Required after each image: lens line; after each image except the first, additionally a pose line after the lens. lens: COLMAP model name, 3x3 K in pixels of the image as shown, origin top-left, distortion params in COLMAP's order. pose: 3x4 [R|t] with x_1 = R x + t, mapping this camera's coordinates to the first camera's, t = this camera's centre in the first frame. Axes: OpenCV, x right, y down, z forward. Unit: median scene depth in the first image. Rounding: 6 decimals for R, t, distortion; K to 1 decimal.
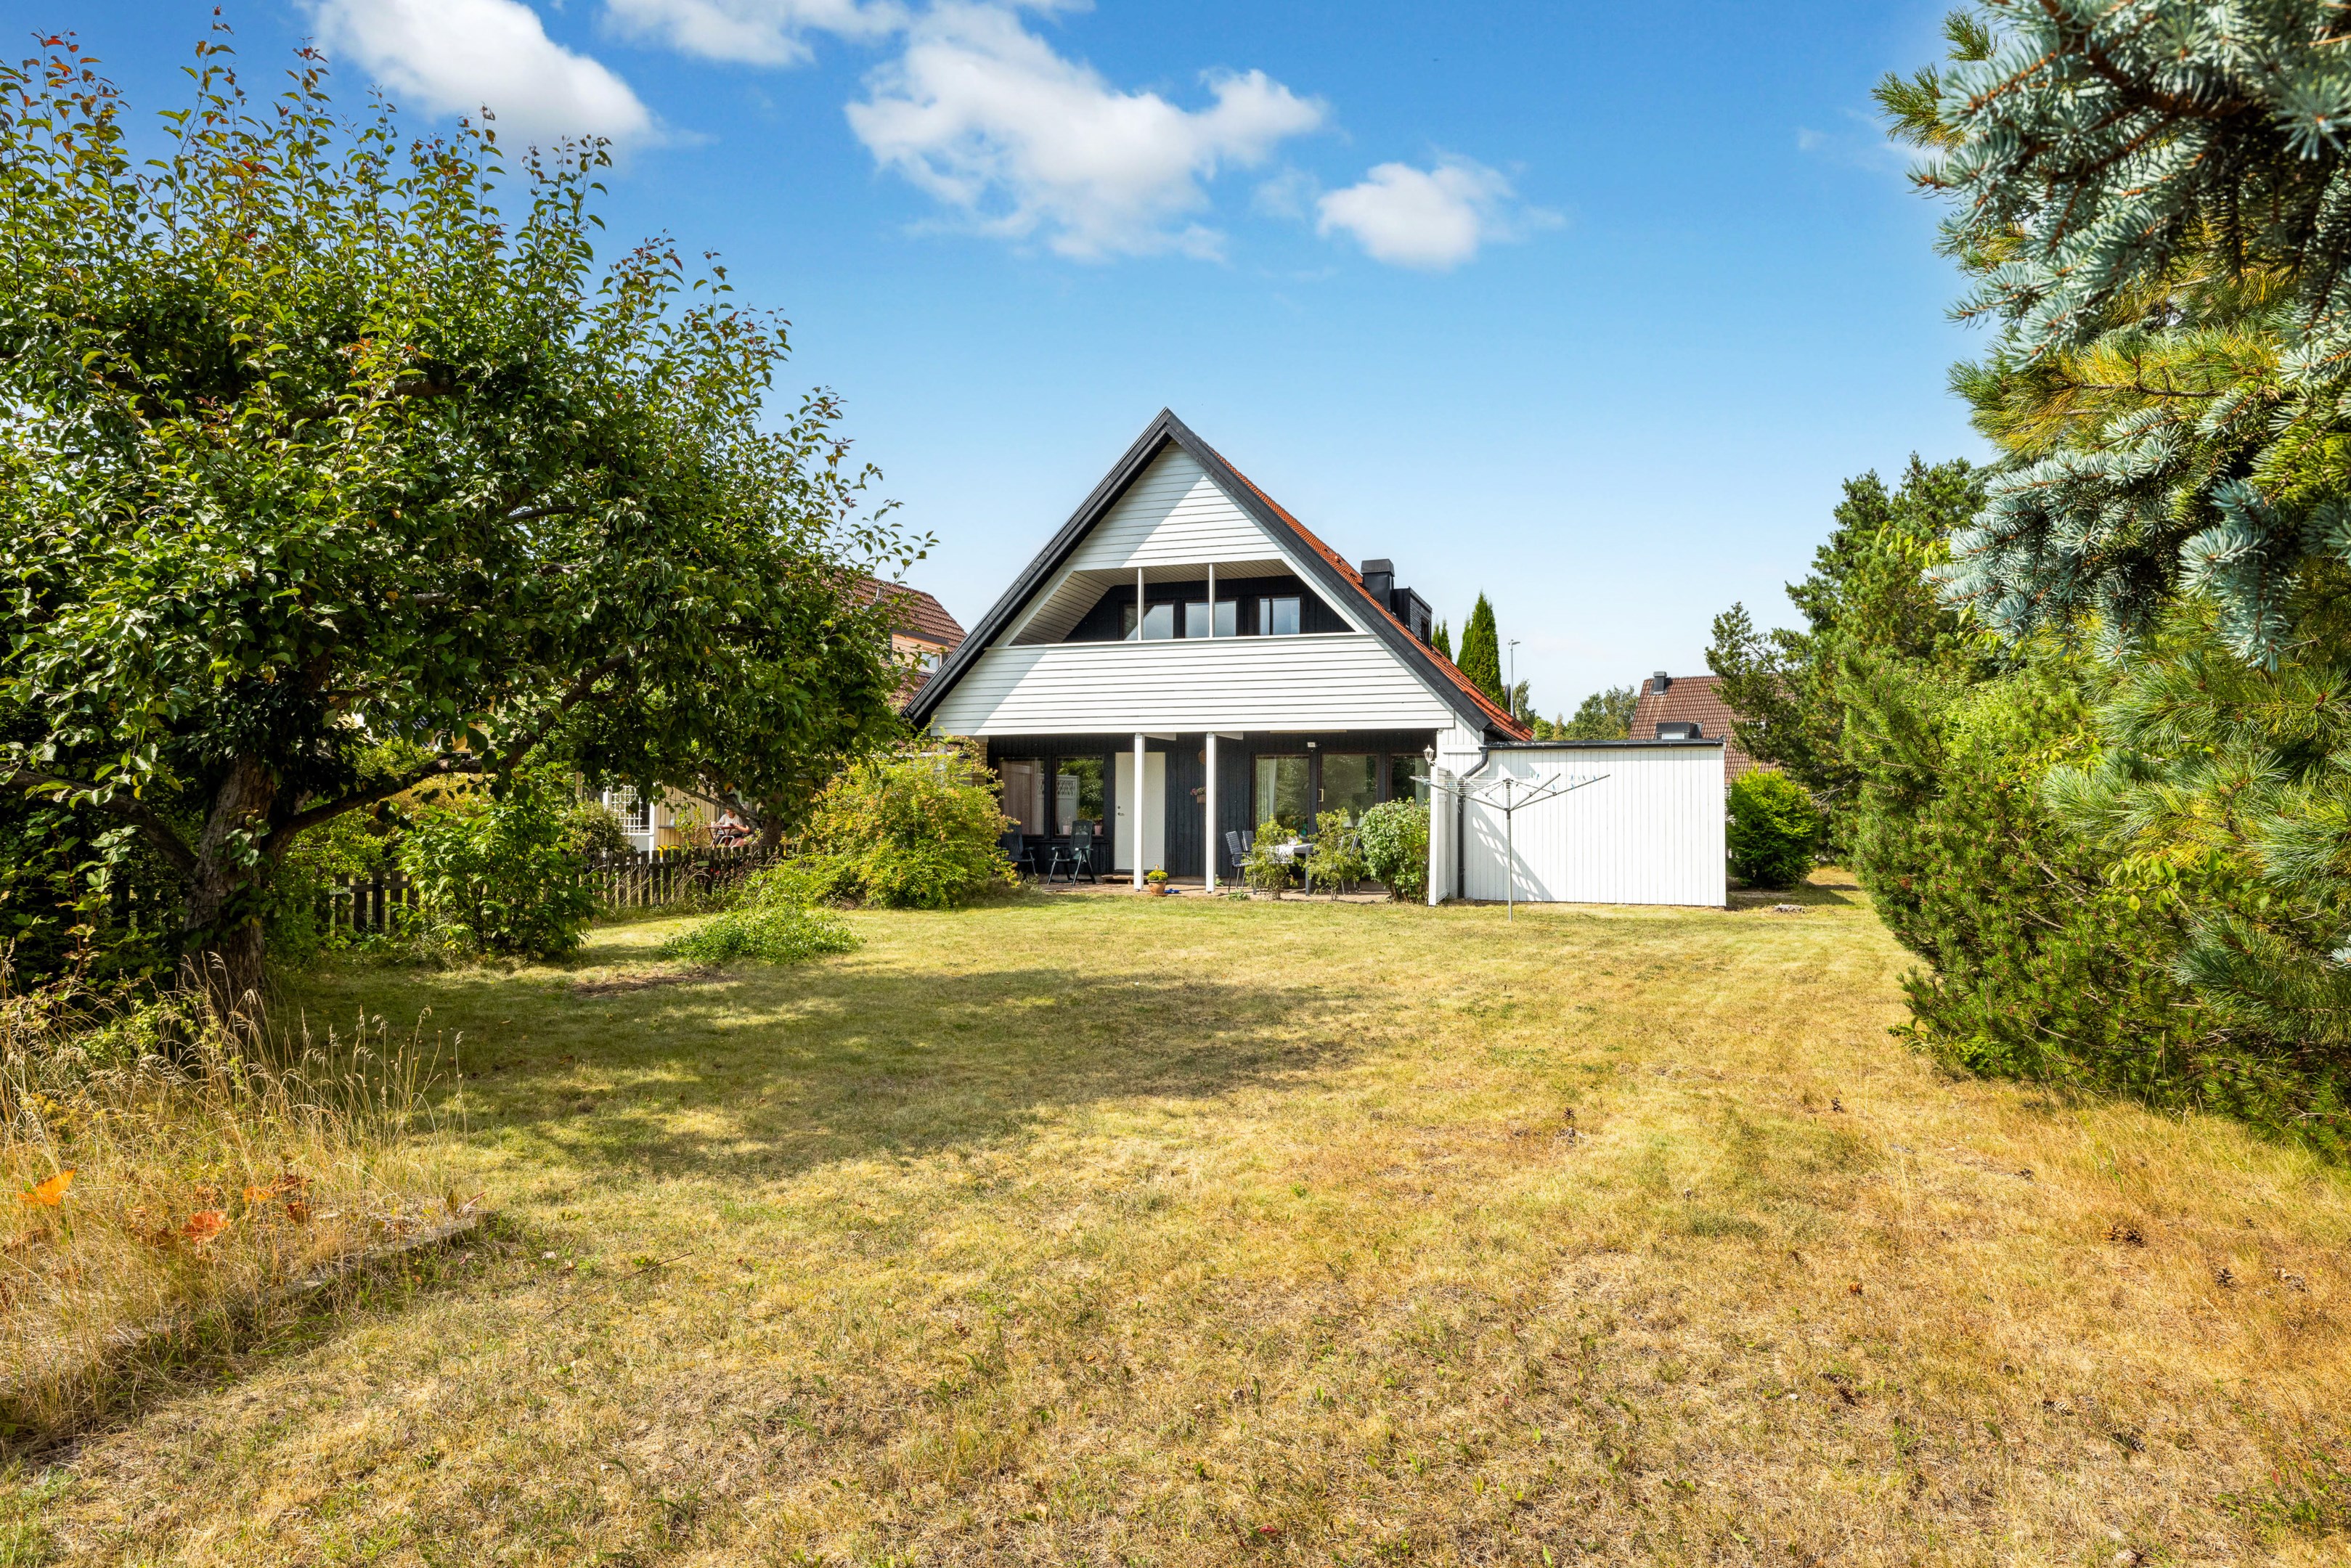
lens RADIAL K [[1354.7, 0, 1172.4], [0, 1354.7, 768.8], [0, 0, 1]] dist [0.003318, 0.001041]
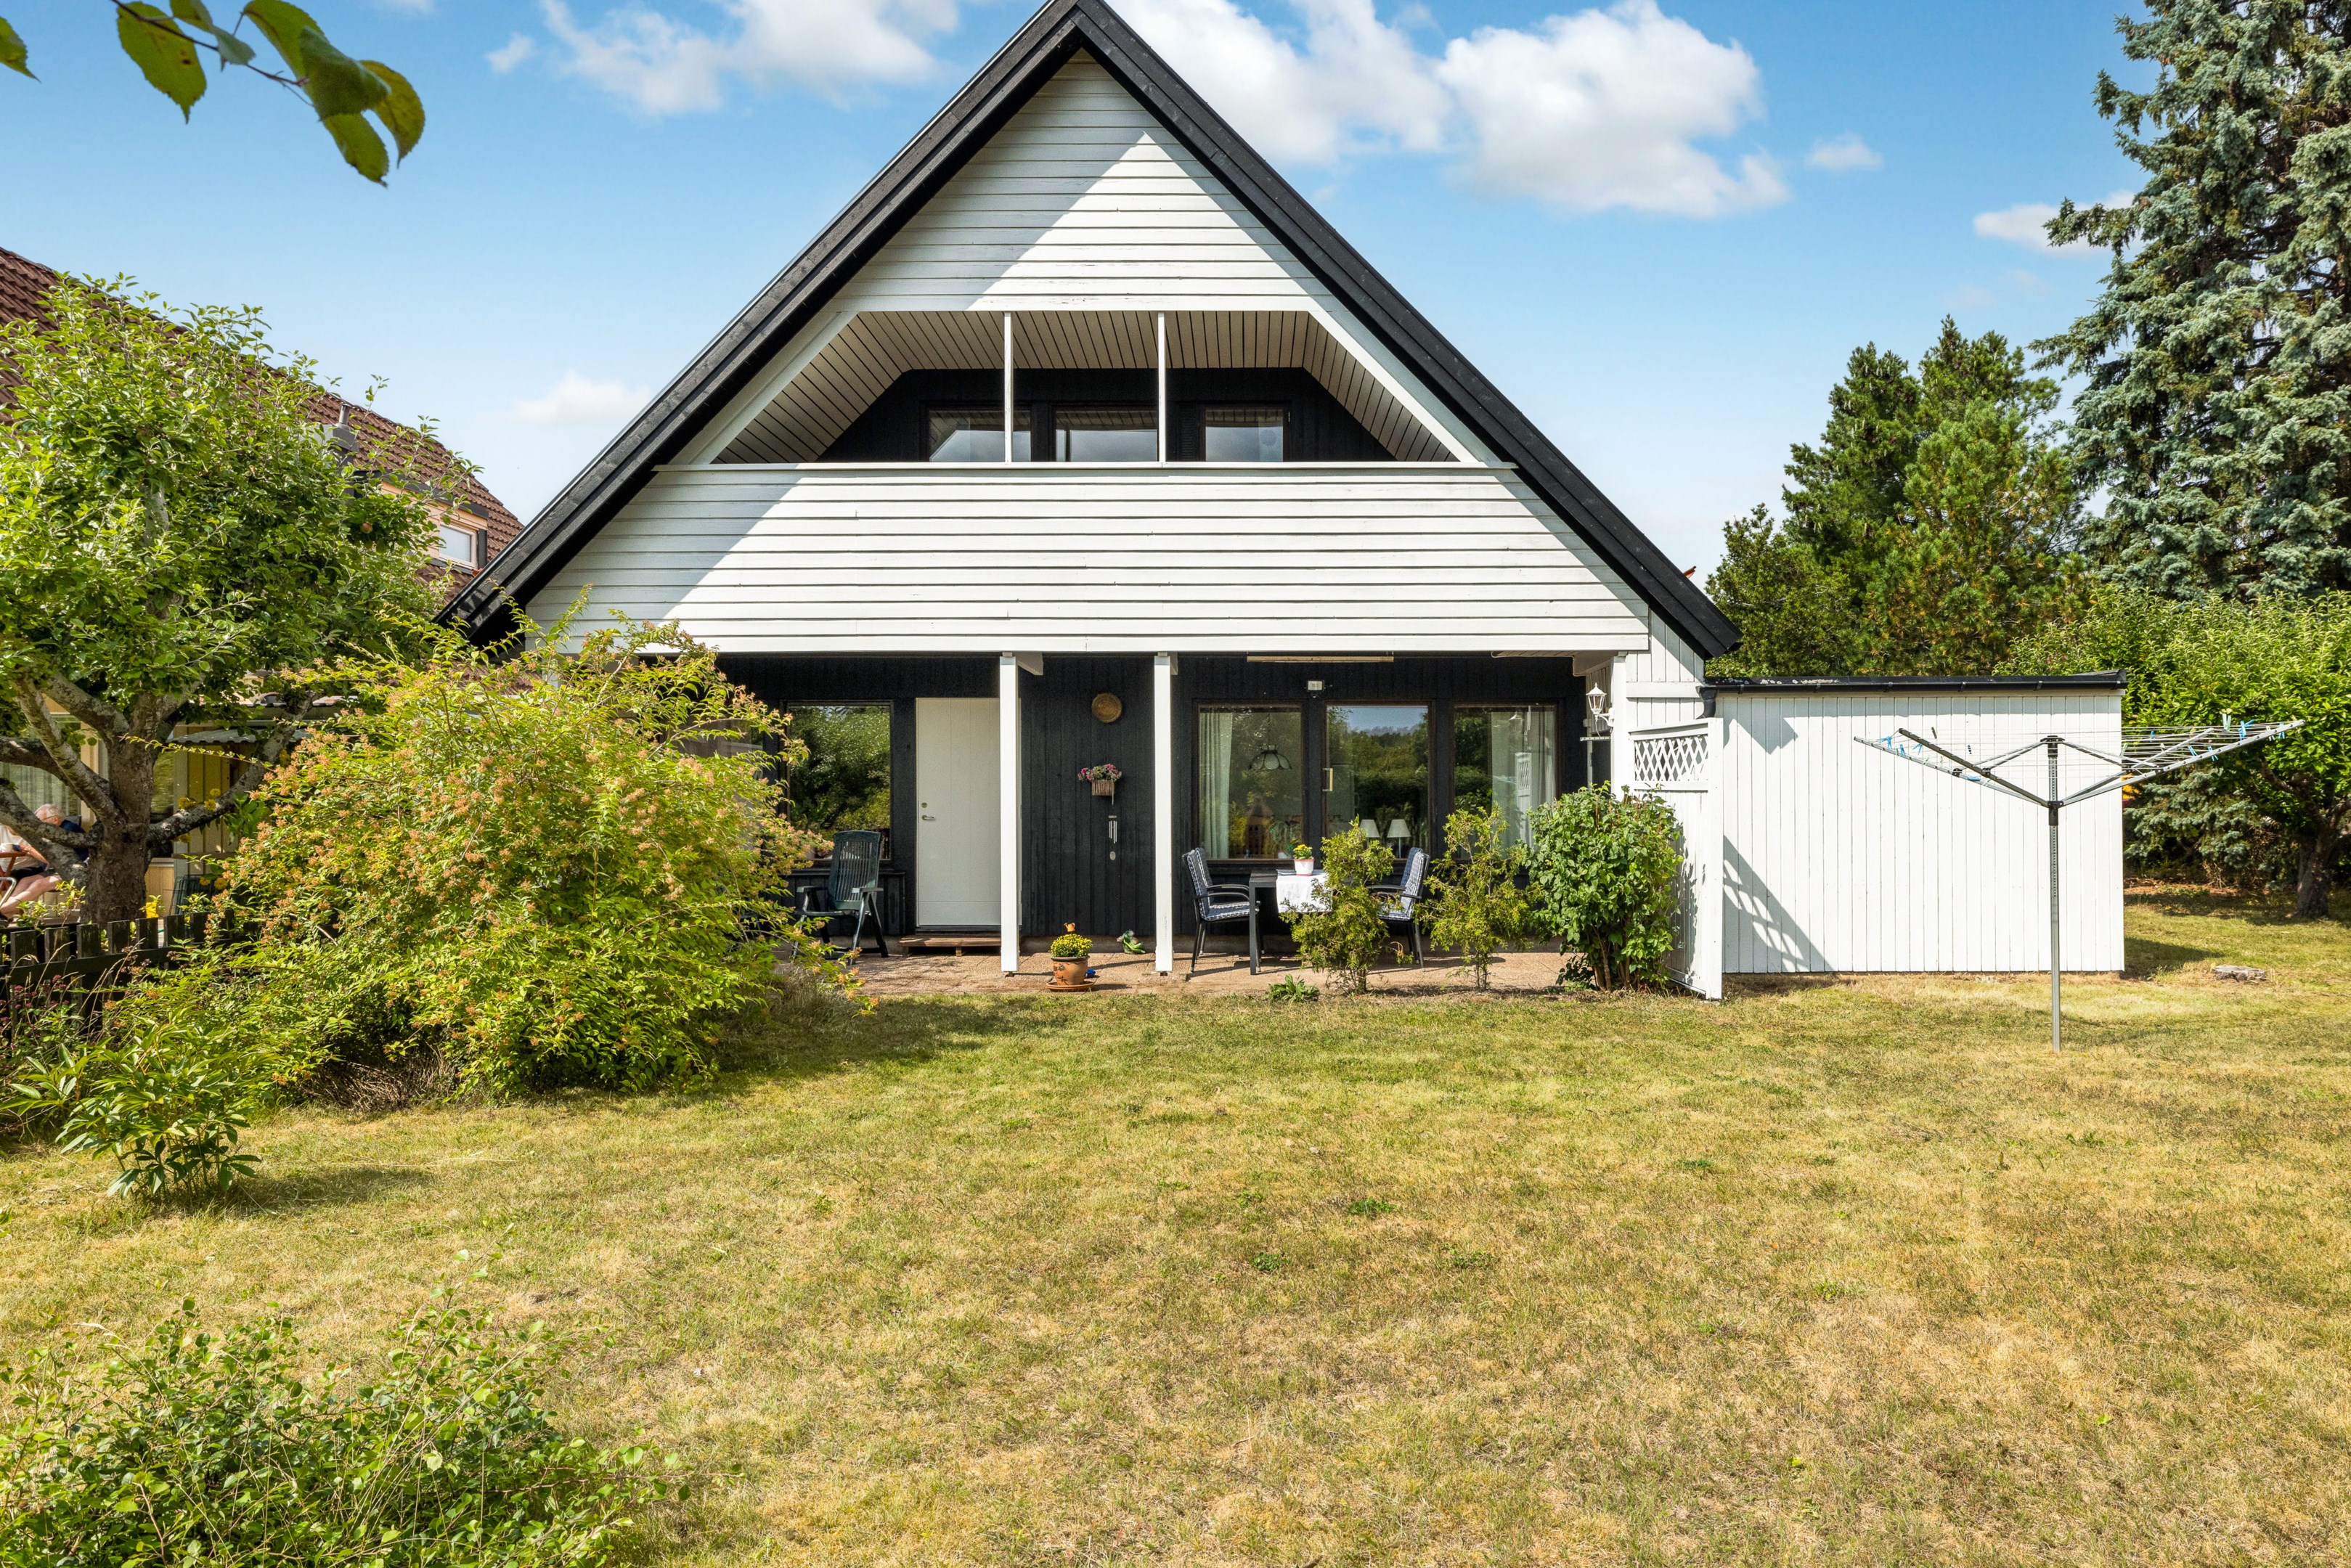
lens RADIAL K [[1443.1, 0, 1182.2], [0, 1443.1, 804.5], [0, 0, 1]] dist [0.003489, -0.000075]
pose [[0.940414, -0.007832, 0.339941, -0.205337], [-0.002651, 0.999535, 0.030363, 0.017585], [-0.340020, -0.029455, 0.939957, 0.698128]]
